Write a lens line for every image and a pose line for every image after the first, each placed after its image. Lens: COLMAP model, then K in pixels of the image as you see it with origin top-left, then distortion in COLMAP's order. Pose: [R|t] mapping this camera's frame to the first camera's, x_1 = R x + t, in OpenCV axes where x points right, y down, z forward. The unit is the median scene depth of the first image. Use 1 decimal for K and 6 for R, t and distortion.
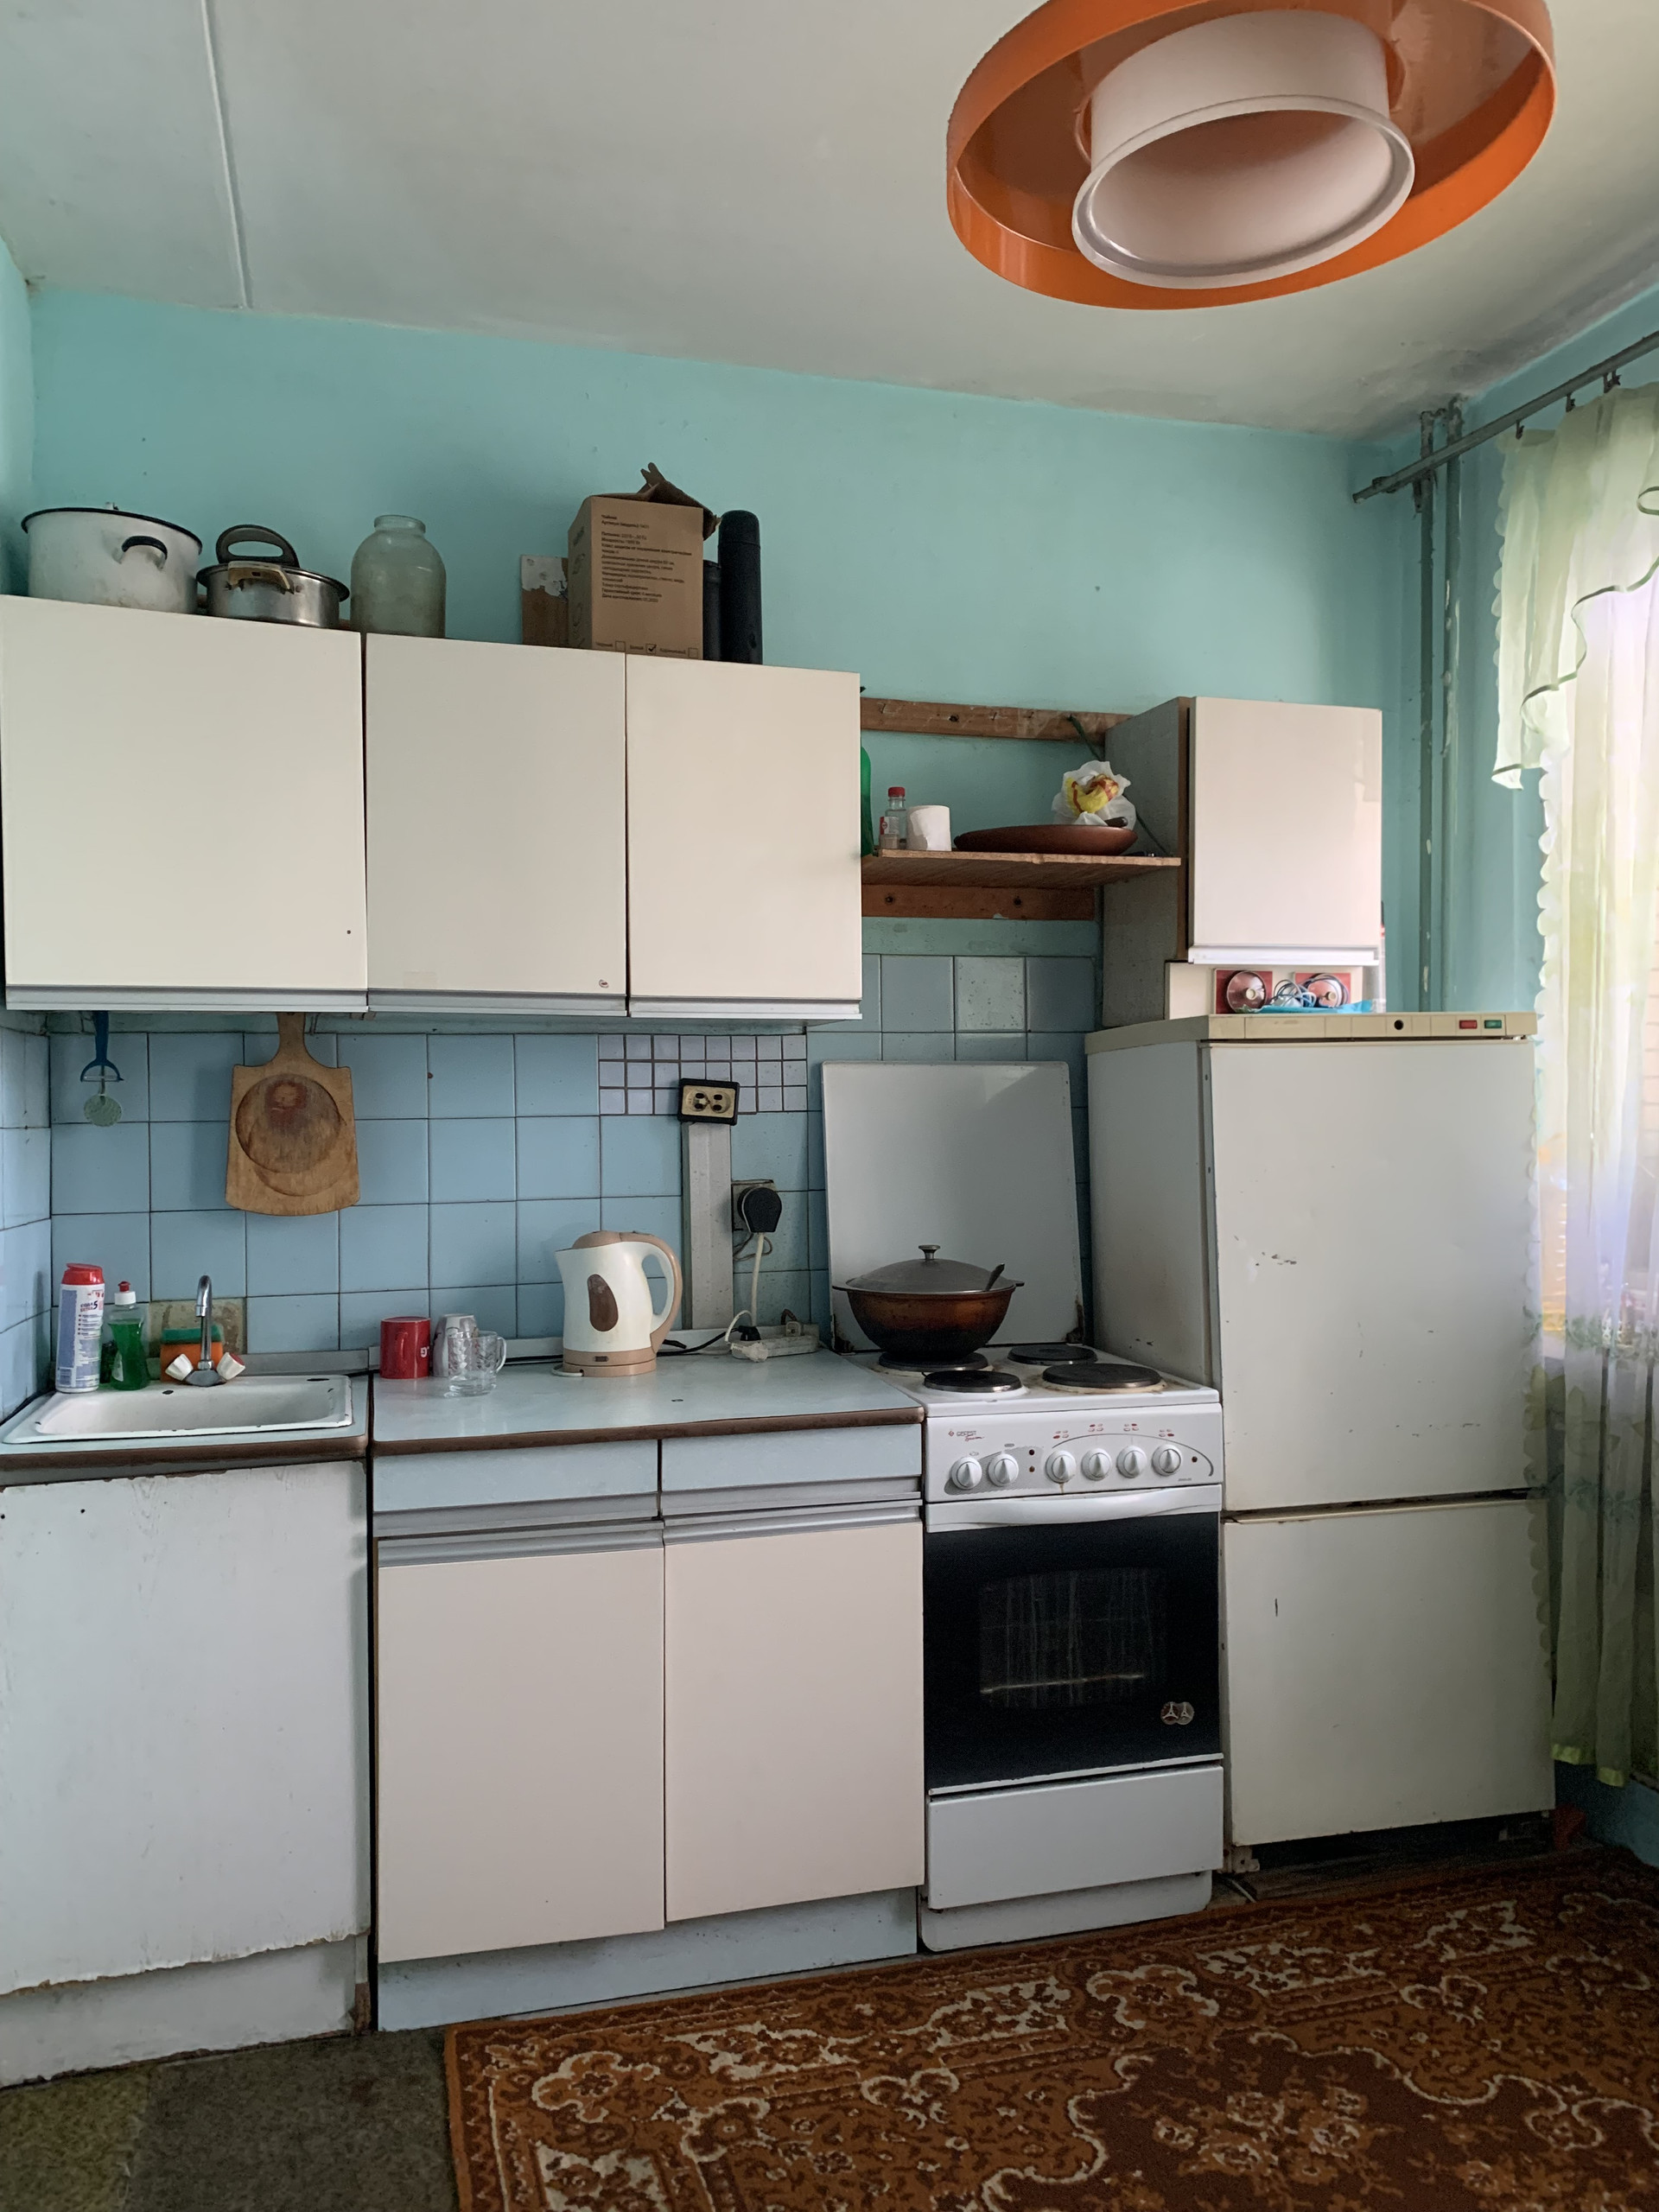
lens RADIAL K [[1693.0, 0, 813.0], [0, 1693.0, 1113.0], [0, 0, 1]] dist [0.030065, -0.026323]
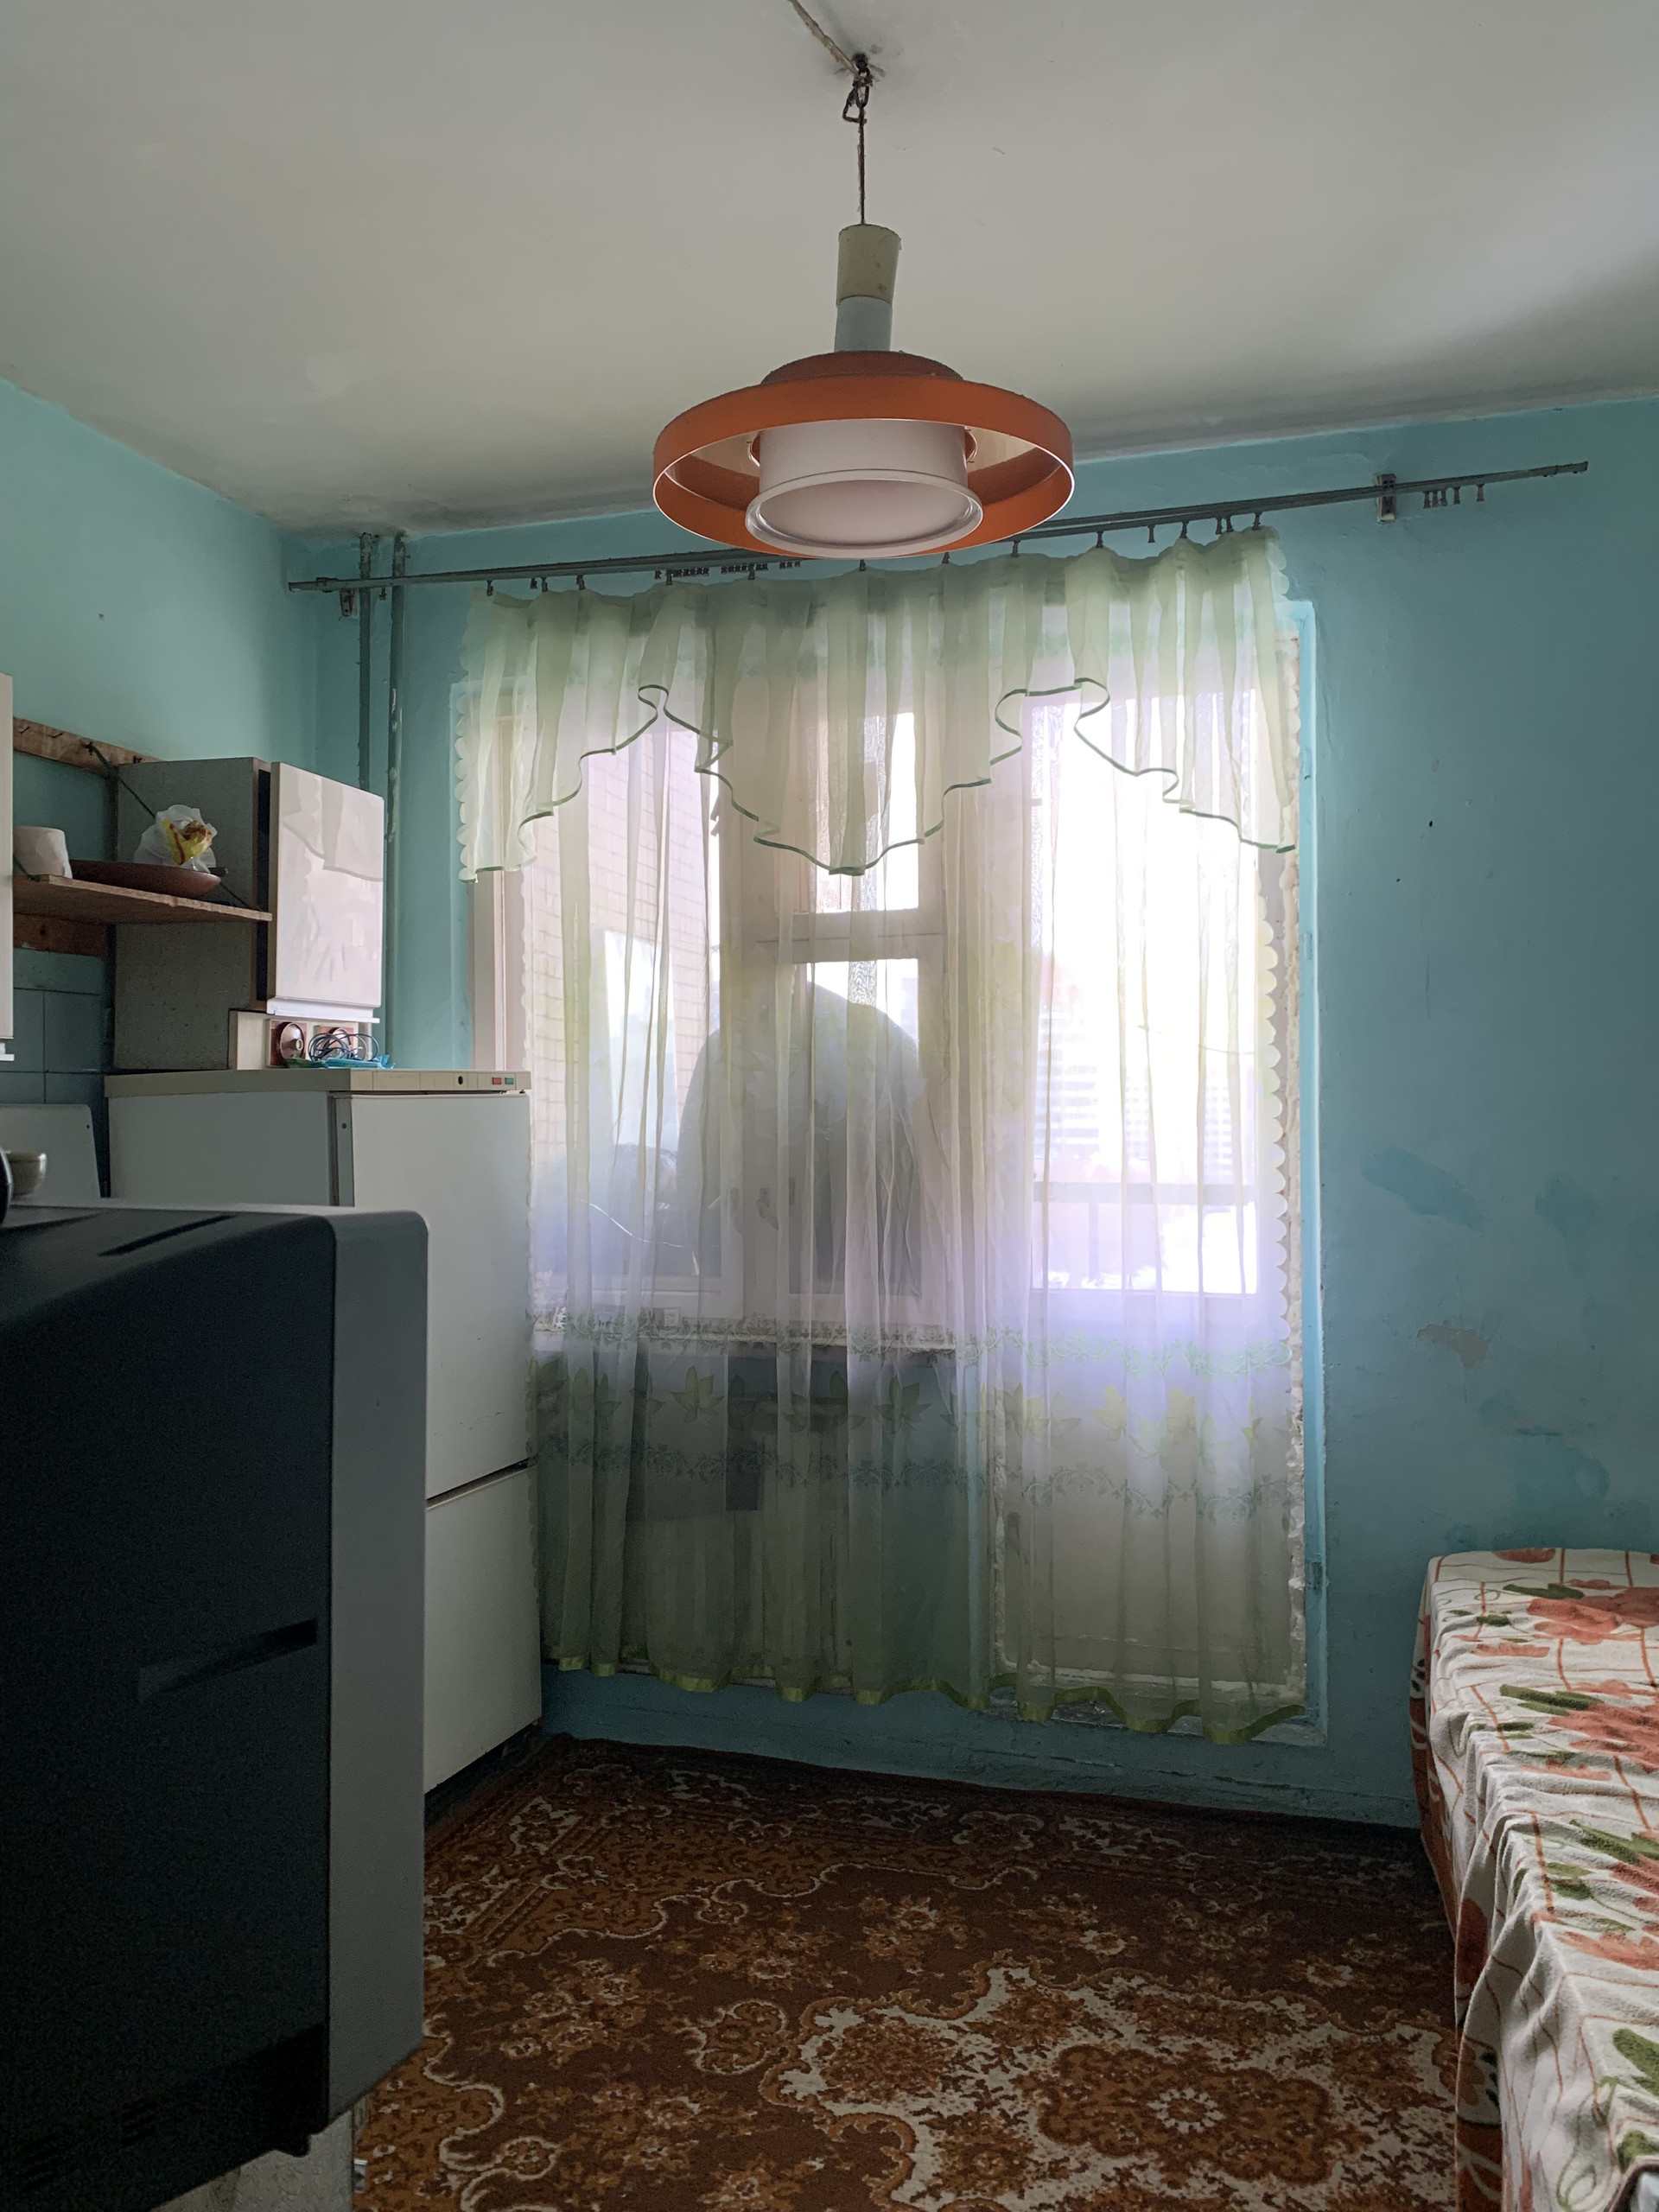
lens RADIAL K [[1693.0, 0, 859.0], [0, 1693.0, 1109.6], [0, 0, 1]] dist [0.030065, -0.026323]
pose [[0.545099, 0.005503, 0.838353, -0.506242], [0.006142, 0.999925, -0.010557, -0.017800], [-0.838349, 0.010904, 0.545025, 0.139282]]
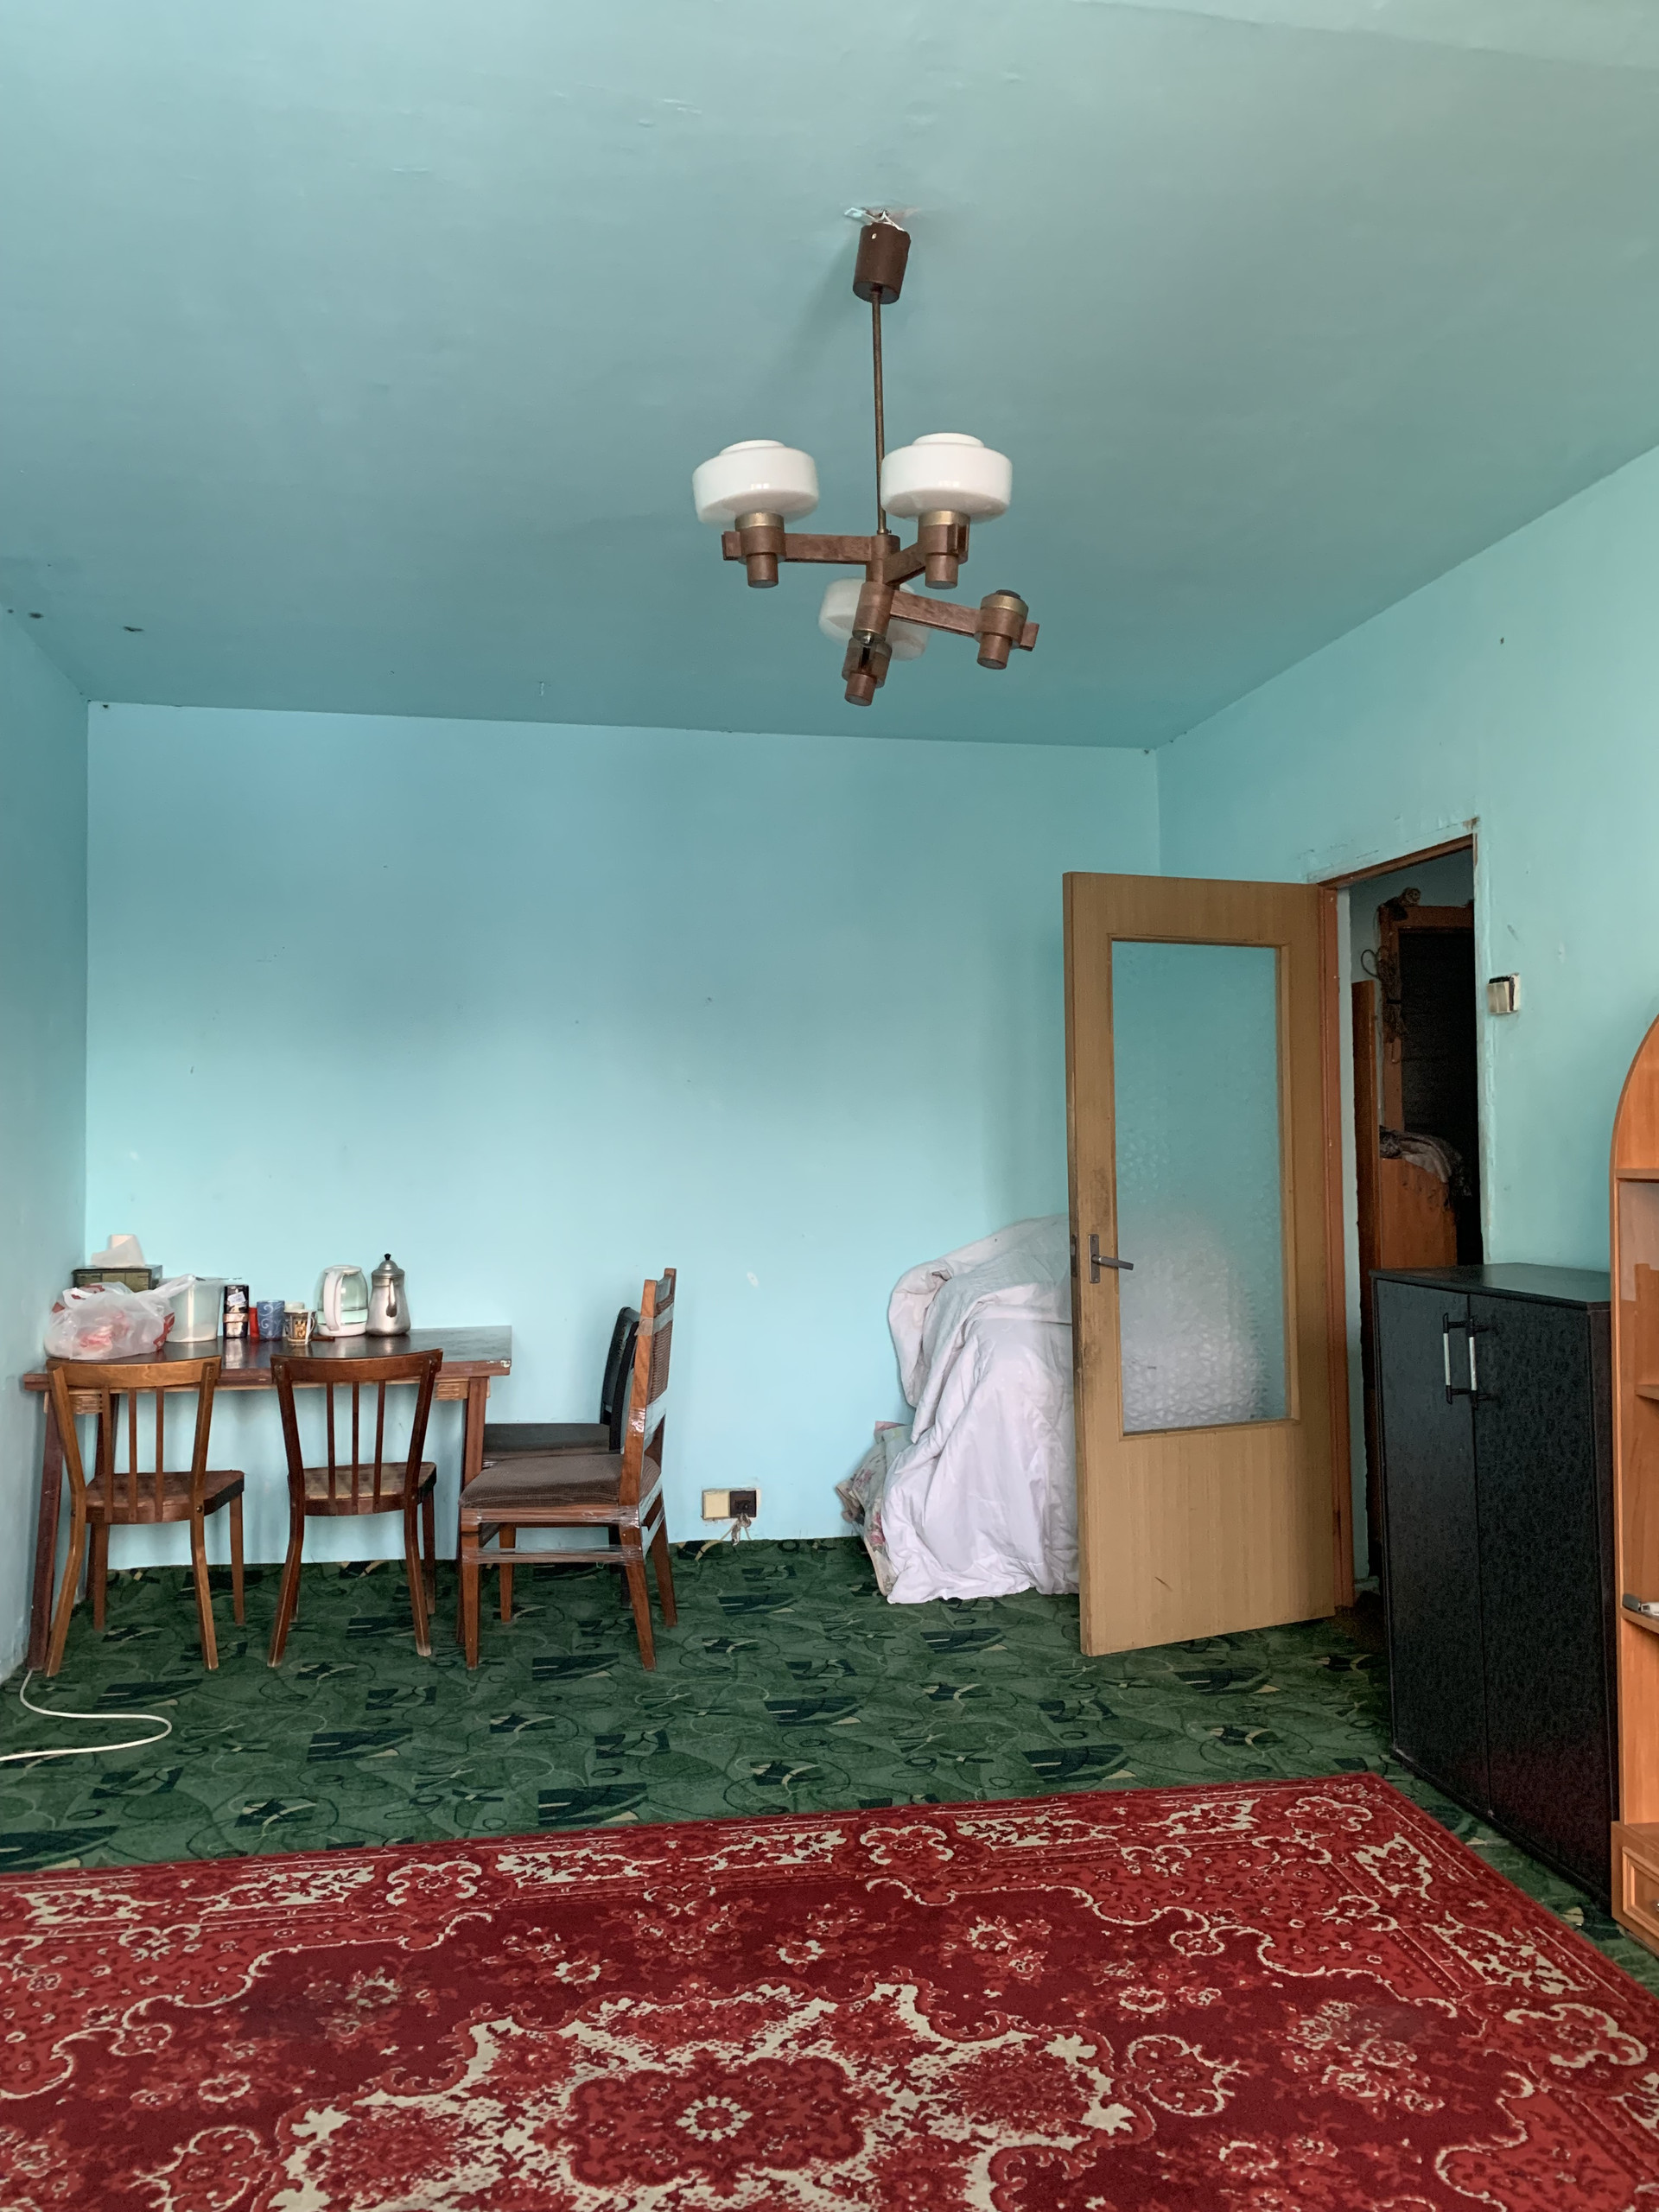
lens RADIAL K [[1693.0, 0, 842.7], [0, 1693.0, 1105.8], [0, 0, 1]] dist [0.030065, -0.026323]
pose [[-0.129730, -0.016938, -0.991405, 1.151471], [0.008842, 0.999795, -0.018239, -0.009004], [0.991510, -0.011132, -0.129553, 0.654796]]
